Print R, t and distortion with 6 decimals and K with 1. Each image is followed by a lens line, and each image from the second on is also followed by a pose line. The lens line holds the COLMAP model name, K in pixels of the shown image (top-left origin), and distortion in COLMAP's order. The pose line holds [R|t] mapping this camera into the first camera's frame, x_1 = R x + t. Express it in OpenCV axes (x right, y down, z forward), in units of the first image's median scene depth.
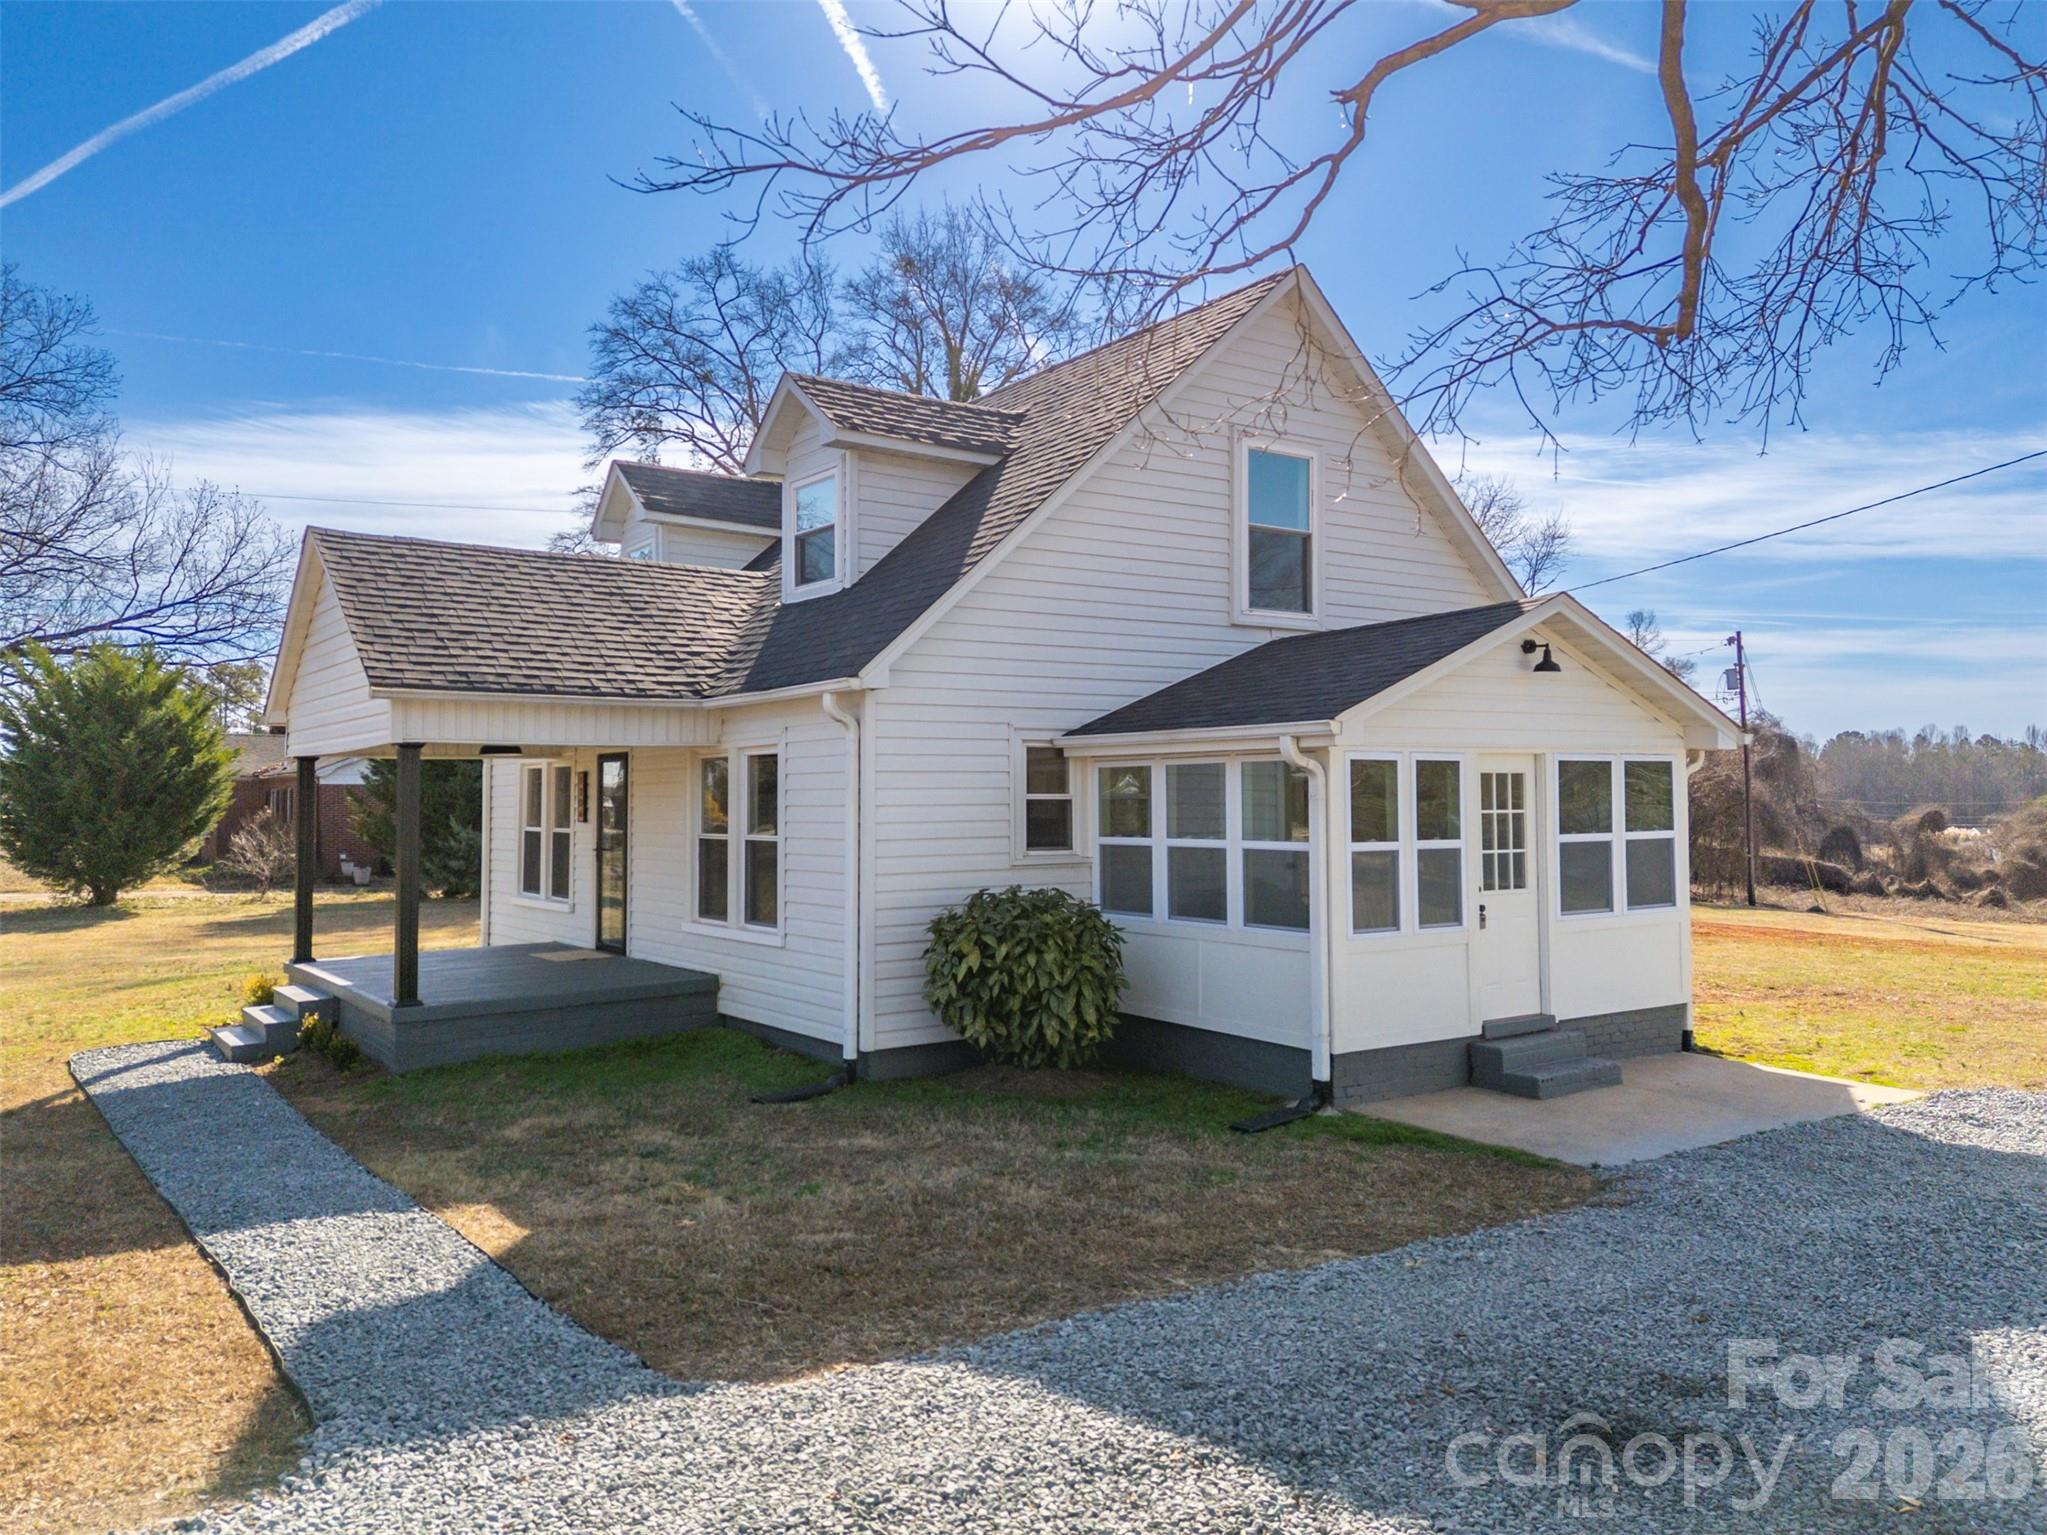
lens RADIAL K [[1496.3, 0, 1024.0], [0, 1496.3, 758.9], [0, 0, 1]] dist [0.105596, -0.106117]
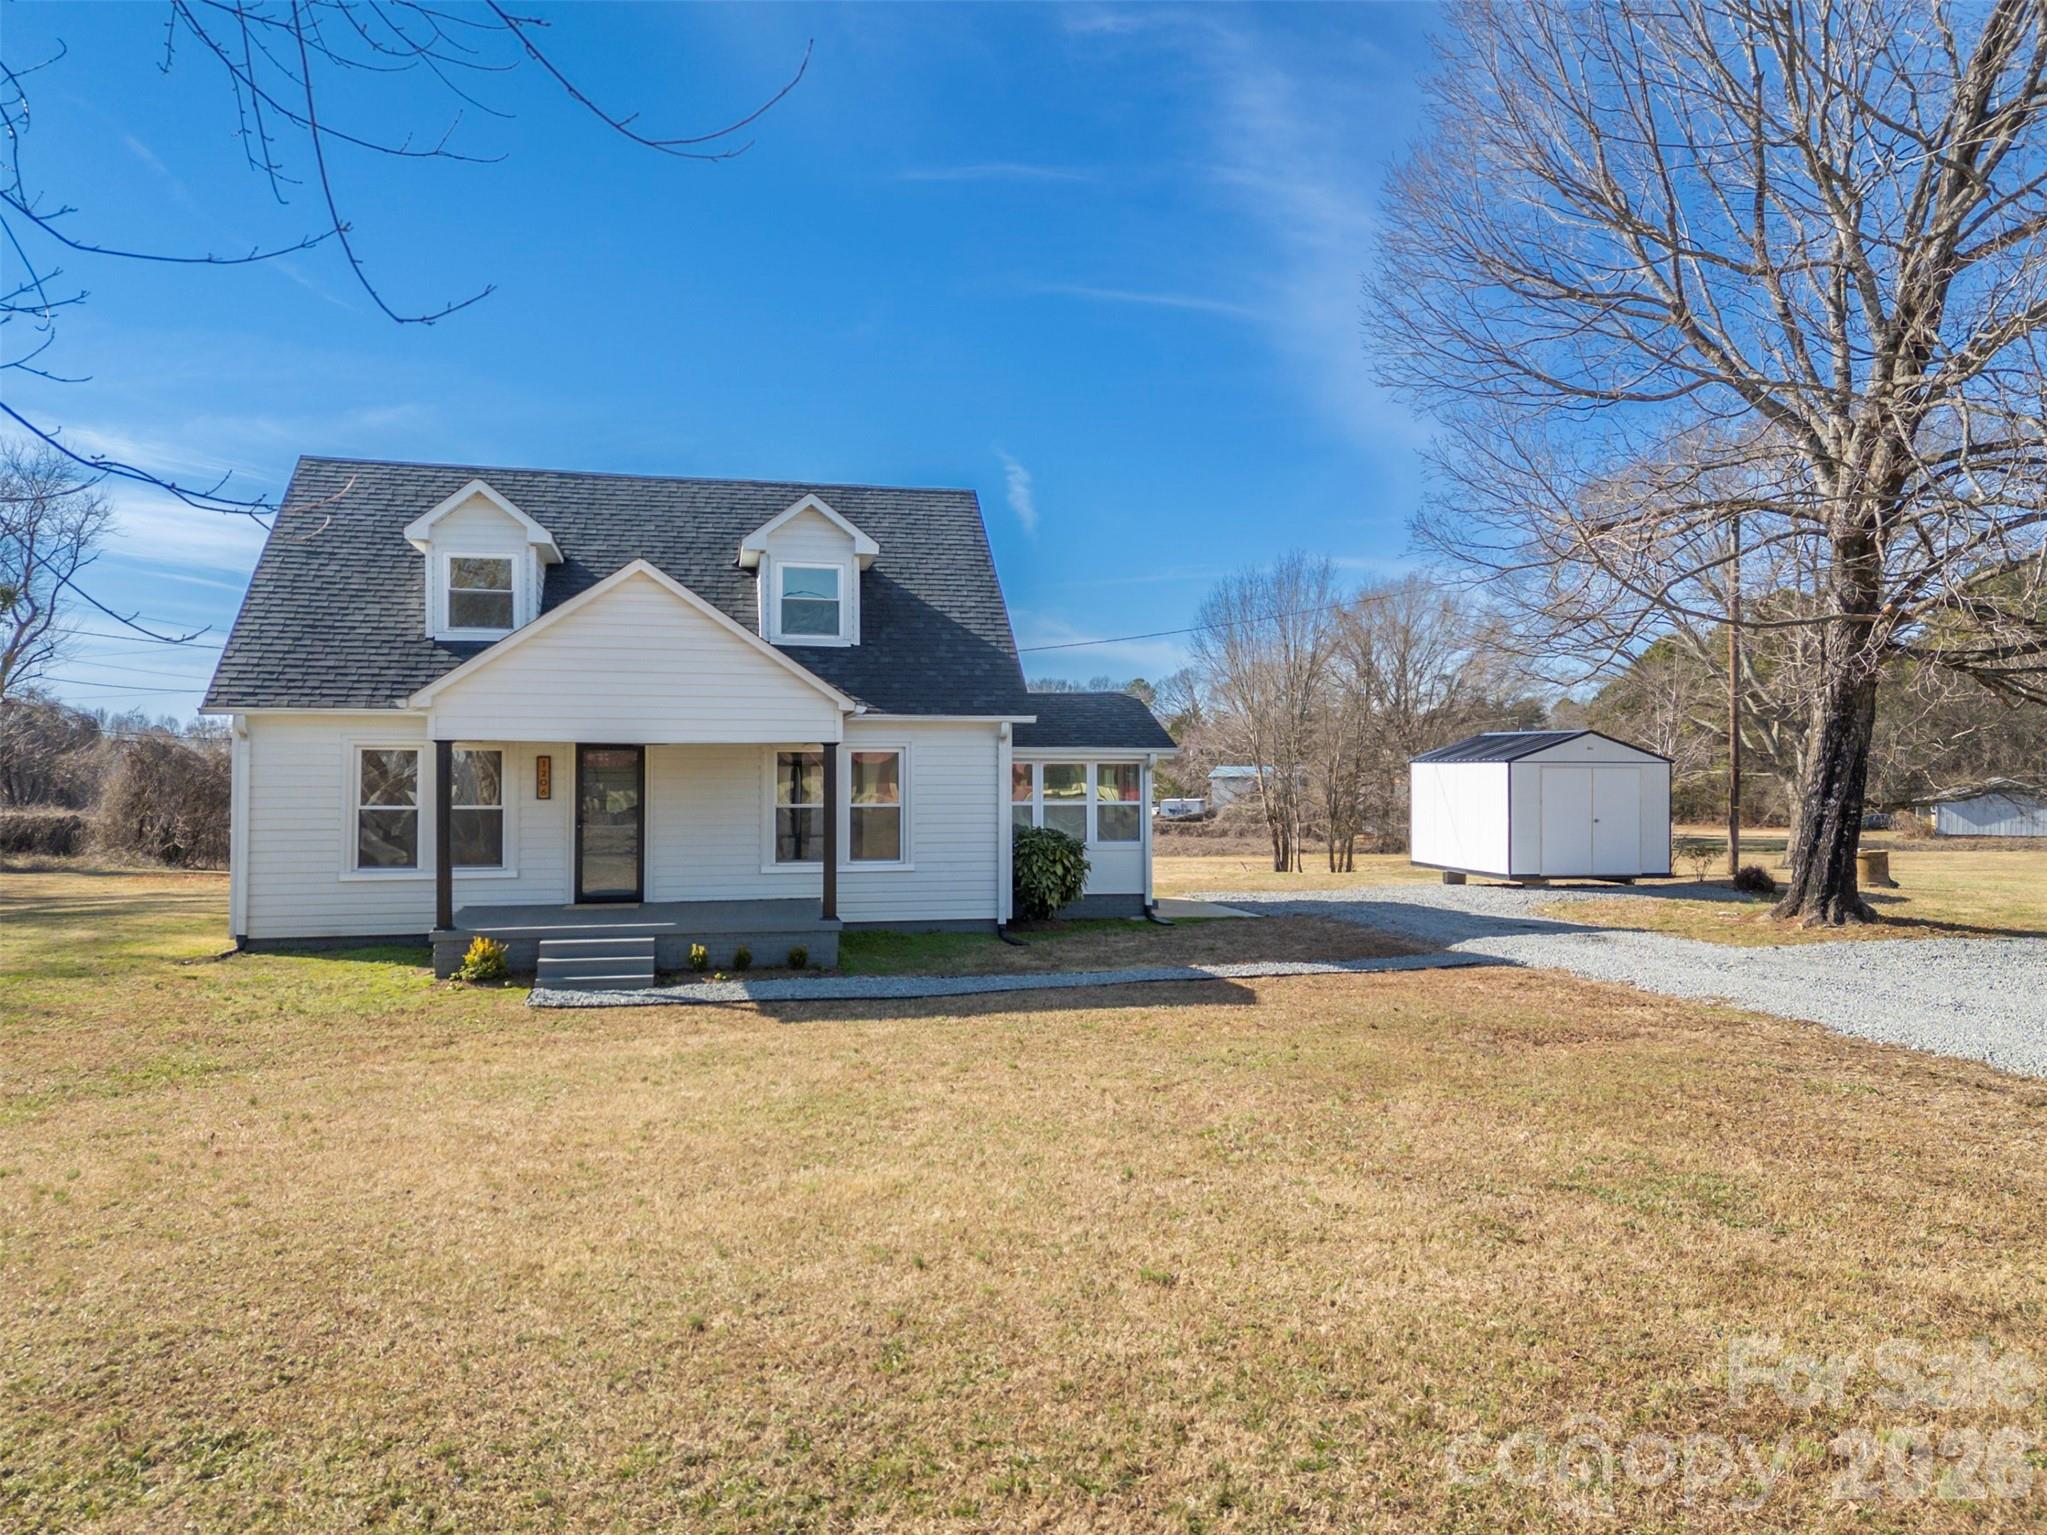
lens RADIAL K [[1577.5, 0, 1037.9], [0, 1577.5, 771.0], [0, 0, 1]] dist [0.076732, -0.003020]
pose [[0.386265, 0.010520, 0.922328, -1.679608], [-0.027726, 0.999616, 0.000210, 0.011764], [-0.921971, -0.025654, 0.386409, 0.213810]]
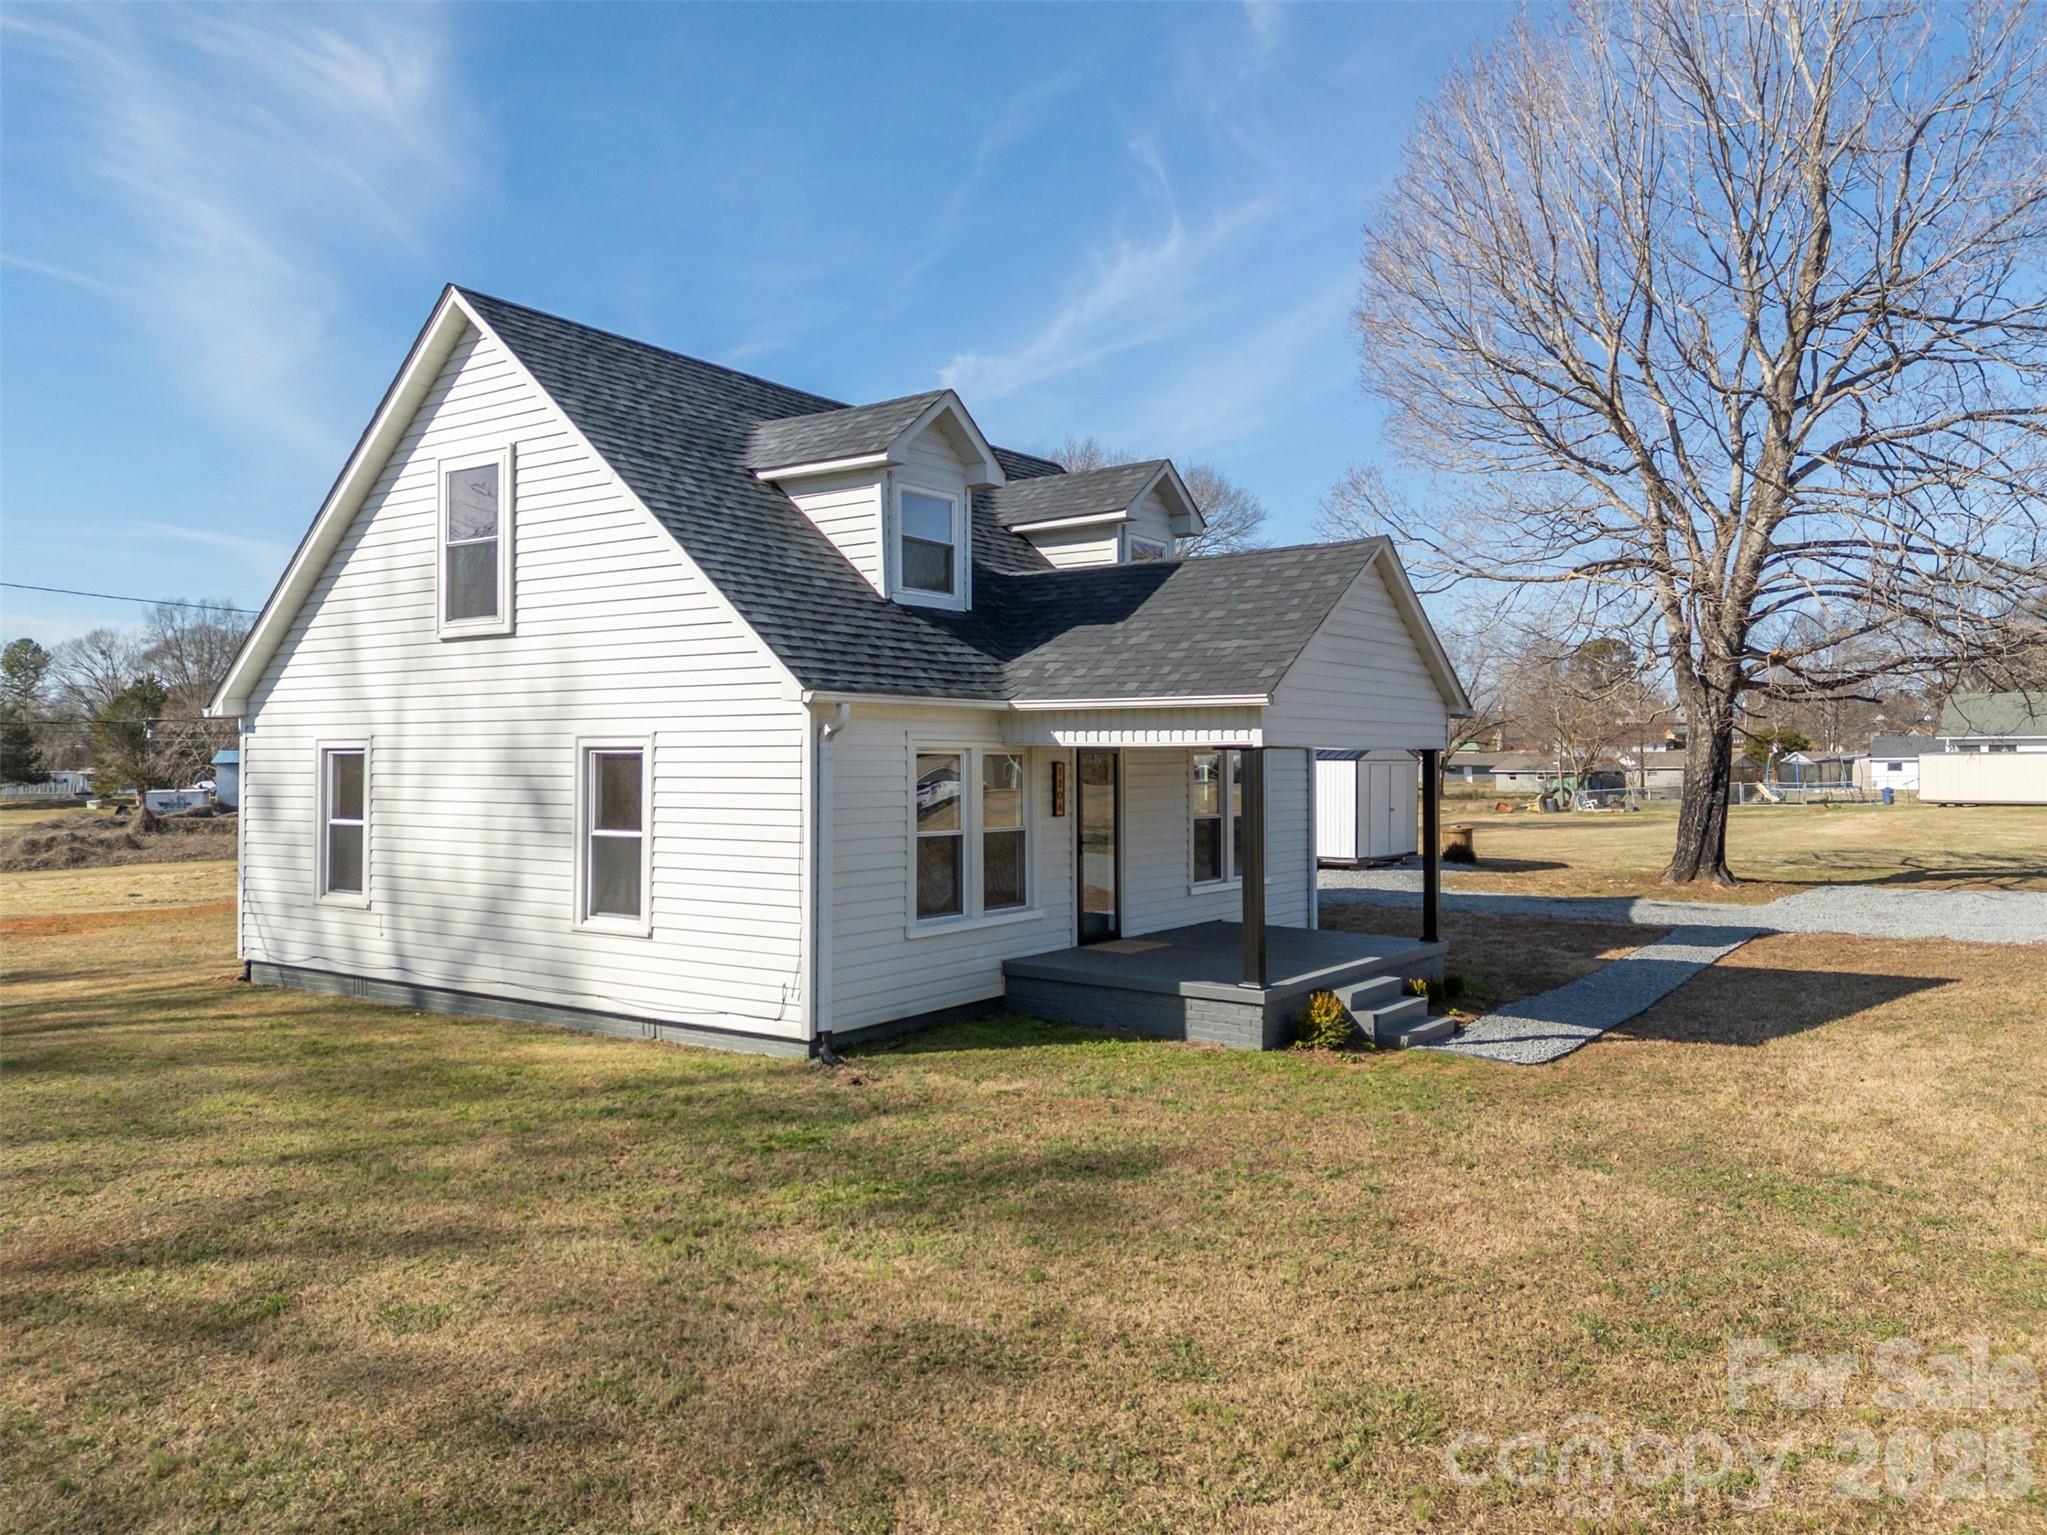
lens RADIAL K [[1498.5, 0, 1022.8], [0, 1498.5, 761.8], [0, 0, 1]] dist [0.073118, -0.065118]
pose [[-0.326405, 0.006846, 0.945205, -1.504560], [-0.021198, 0.999669, -0.014561, 0.028893], [-0.944992, -0.024789, -0.326152, 1.719636]]
